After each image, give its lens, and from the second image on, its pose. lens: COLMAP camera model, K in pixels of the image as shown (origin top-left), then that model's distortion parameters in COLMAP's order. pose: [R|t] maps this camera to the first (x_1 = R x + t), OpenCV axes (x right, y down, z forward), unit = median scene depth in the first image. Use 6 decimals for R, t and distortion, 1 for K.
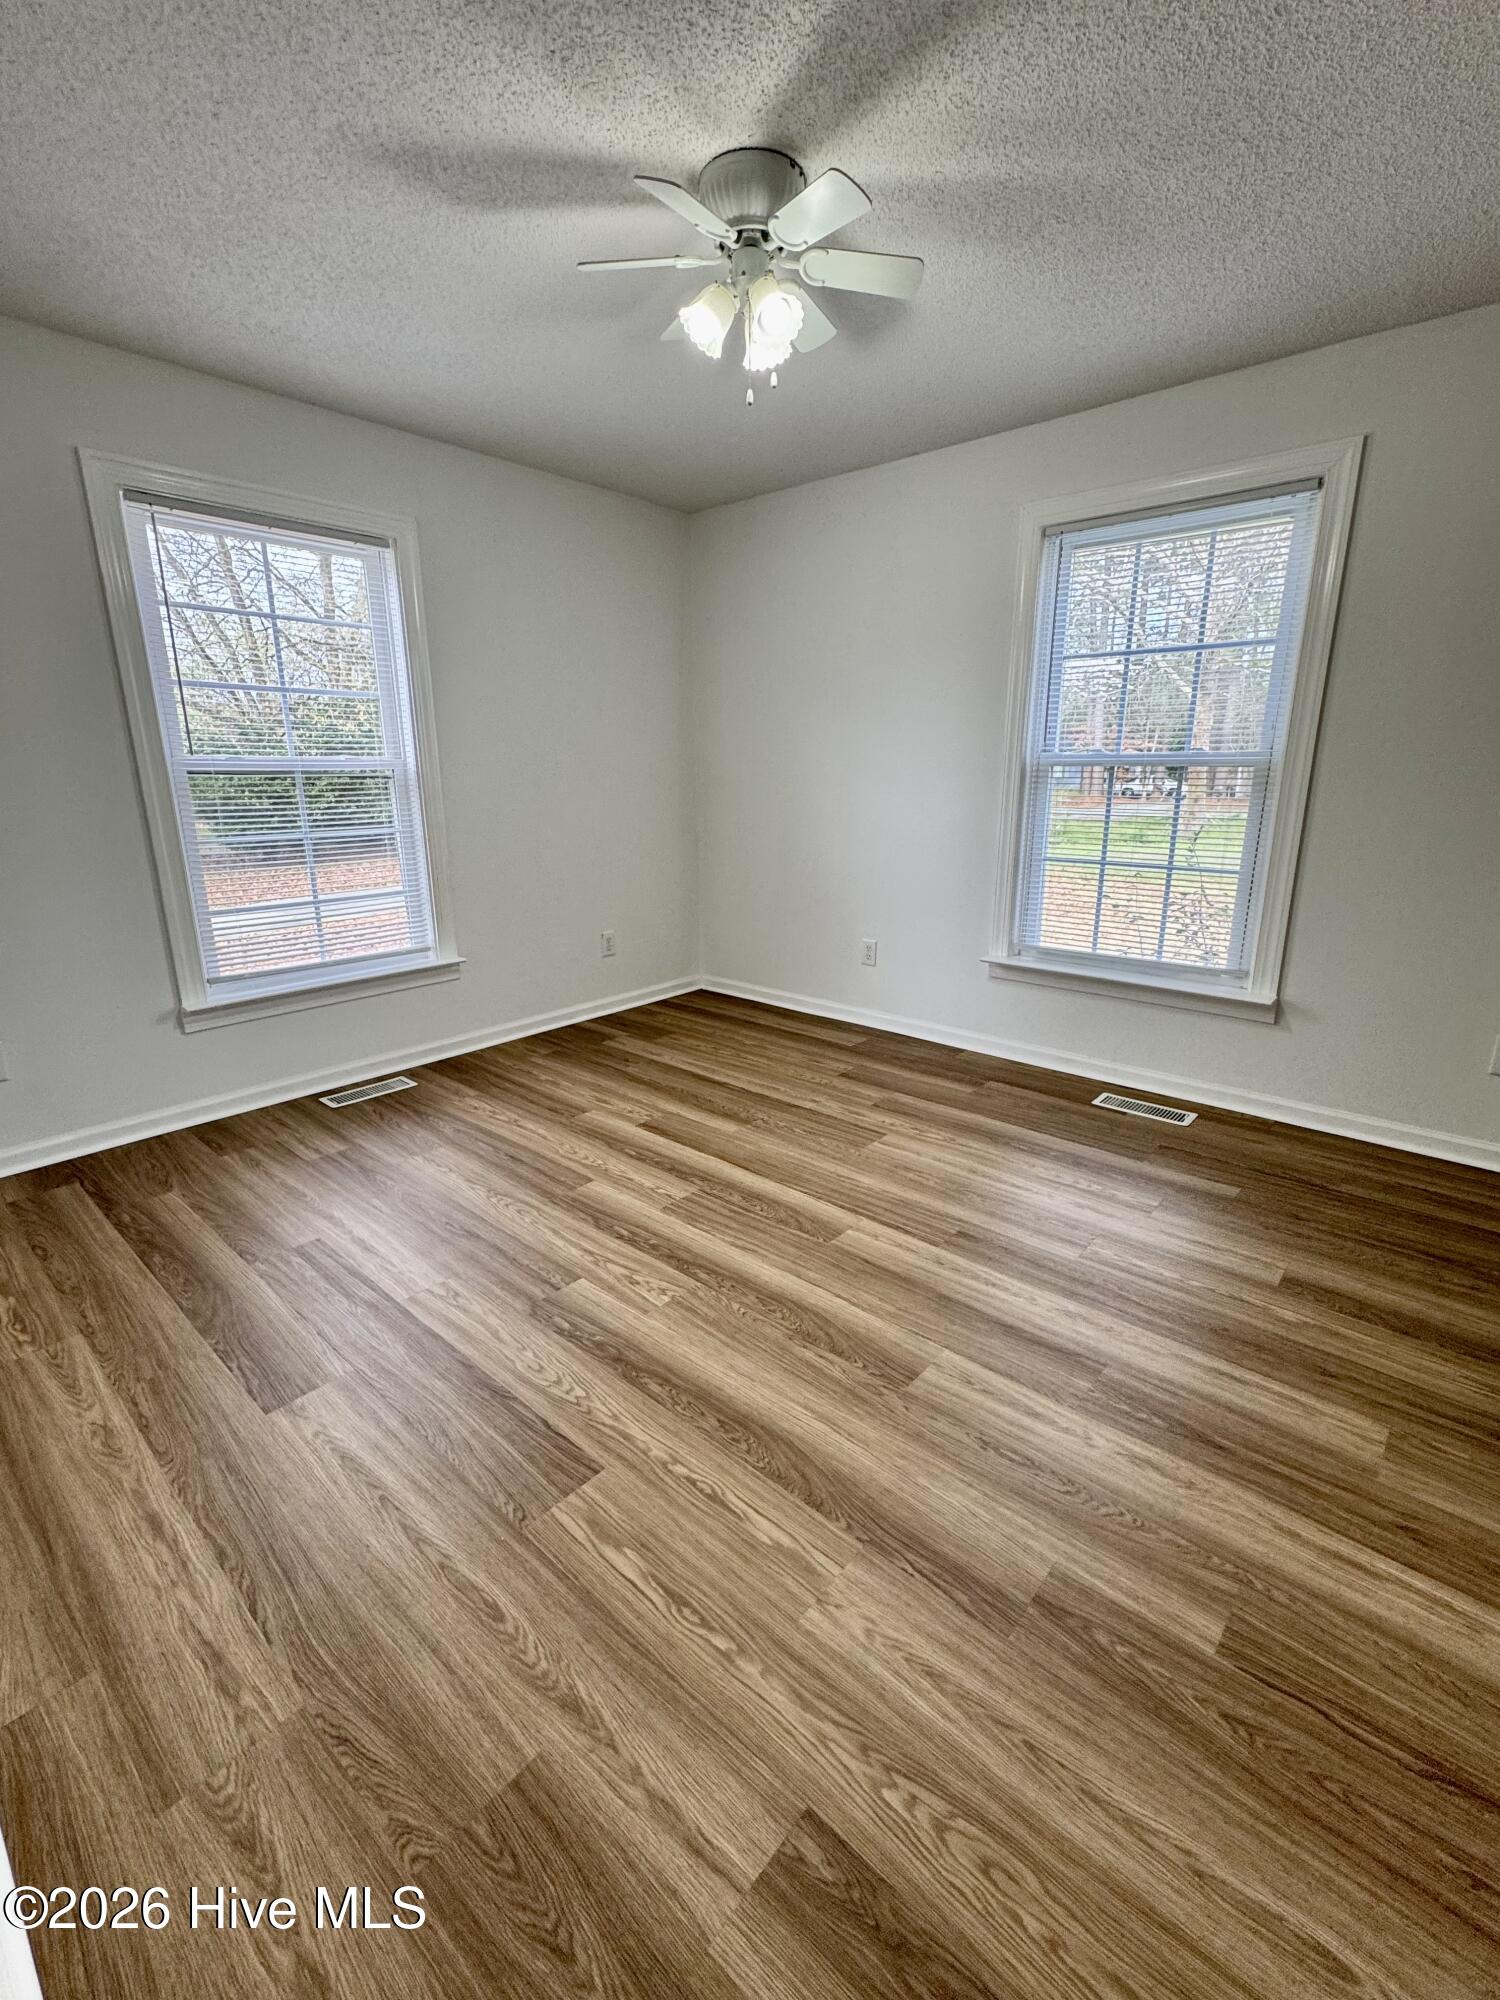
lens RADIAL K [[869.5, 0, 753.2], [0, 869.5, 1000.4], [0, 0, 1]] dist [-0.001413, -0.000009]
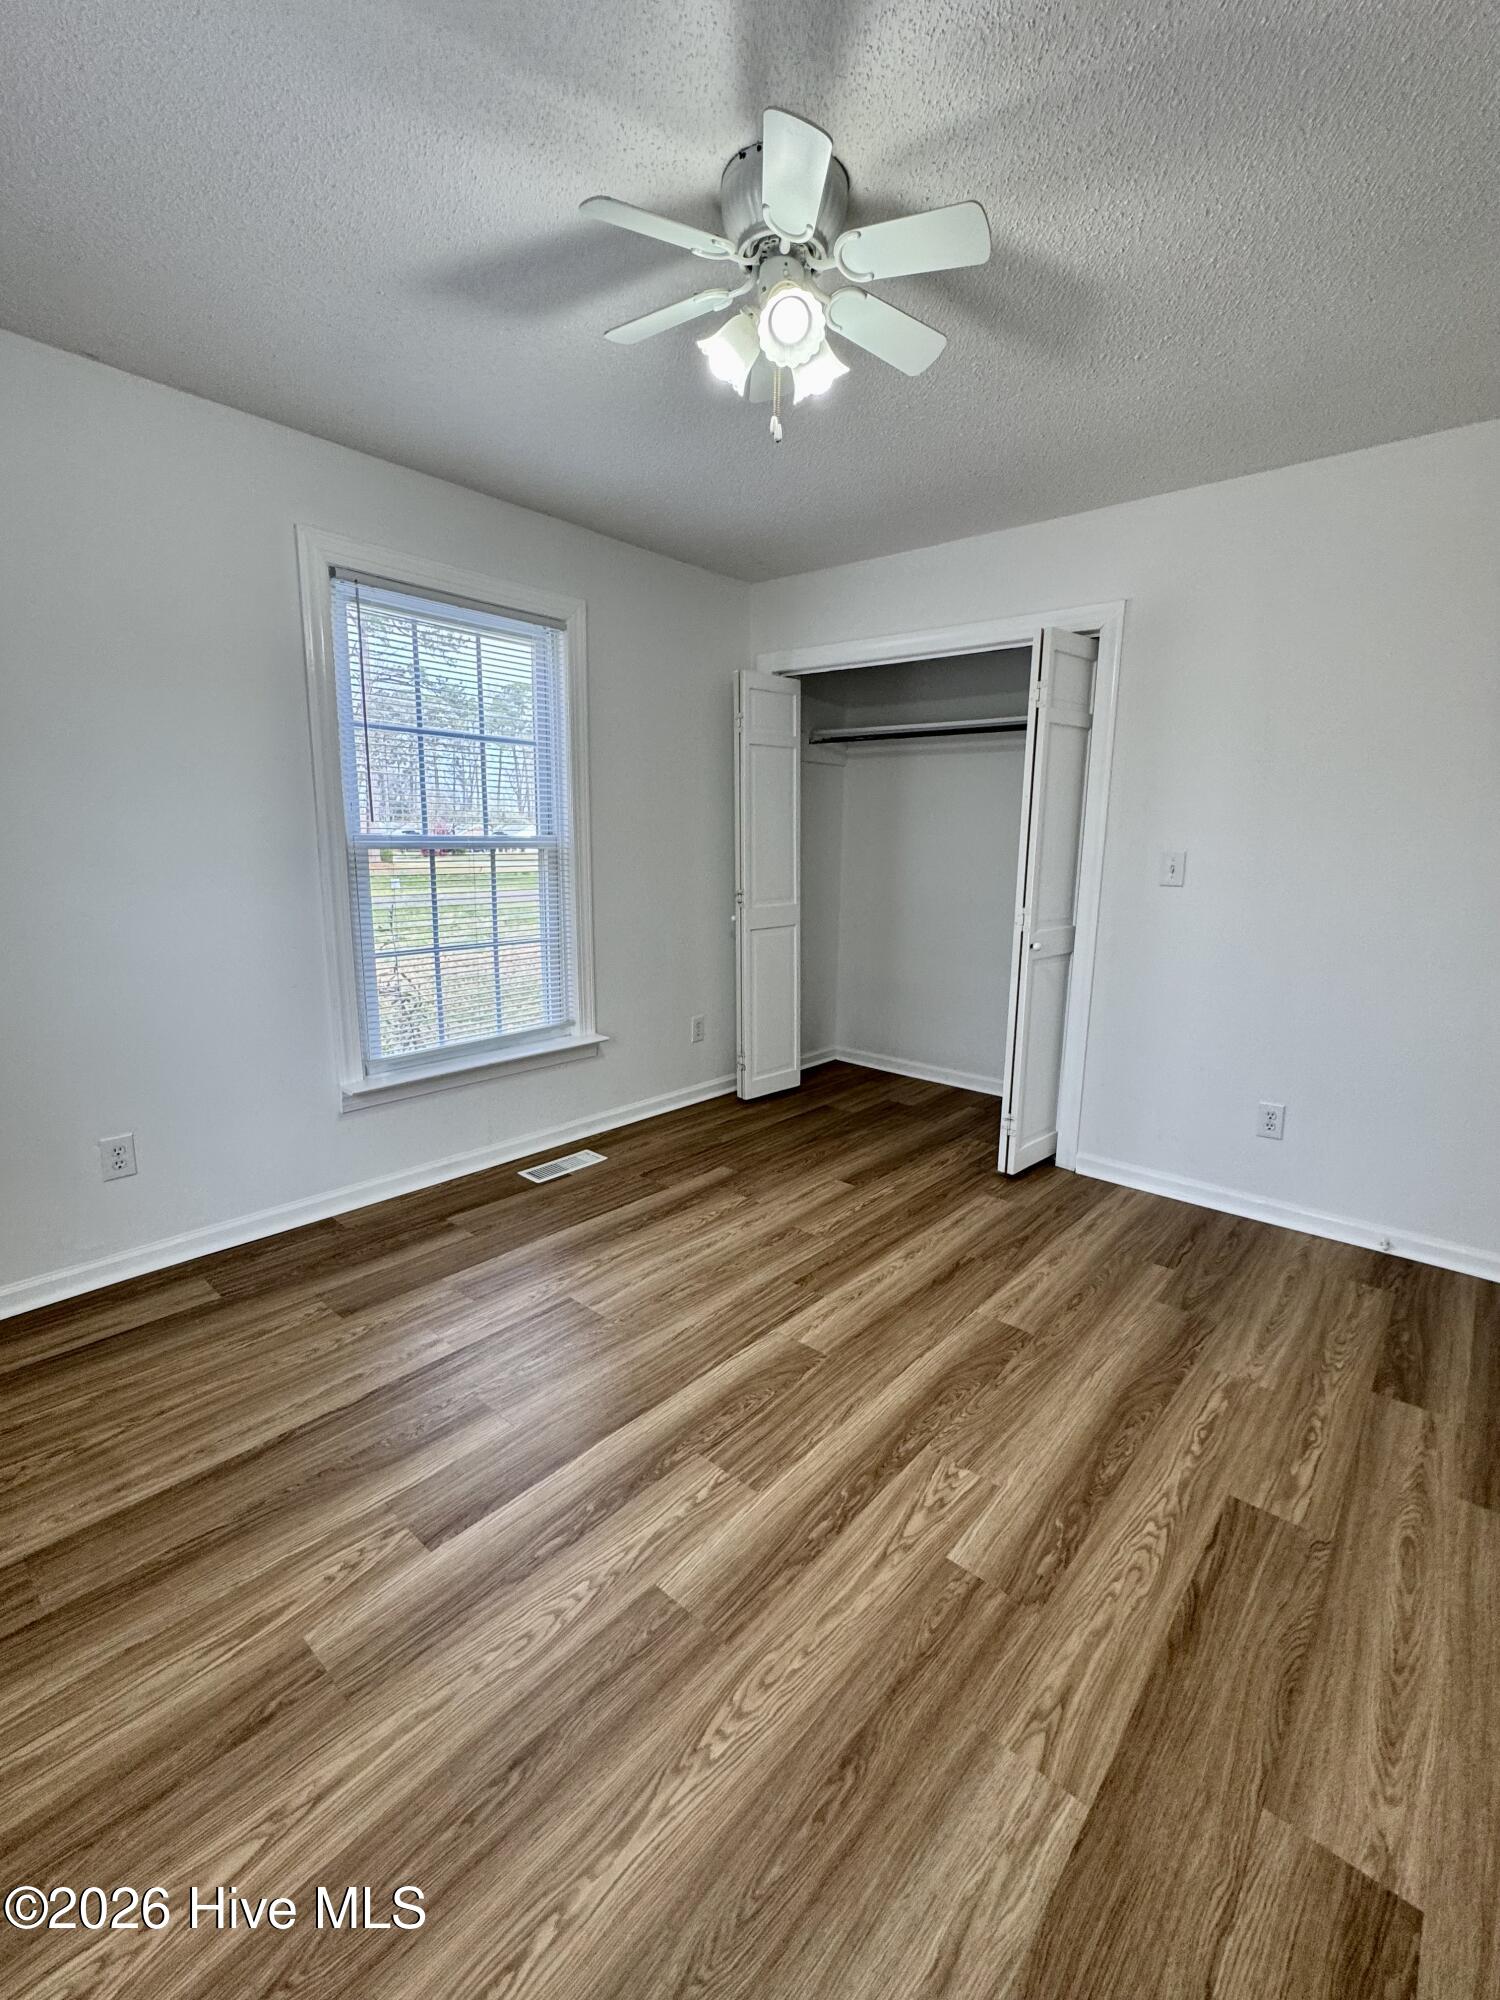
lens RADIAL K [[870.0, 0, 752.3], [0, 870.0, 999.6], [0, 0, 1]] dist [-0.001022, 0.000096]
pose [[-0.013462, -0.184759, 0.982692, -0.719951], [0.243072, 0.952695, 0.182449, -0.264902], [-0.969915, 0.241321, 0.032085, 0.884790]]
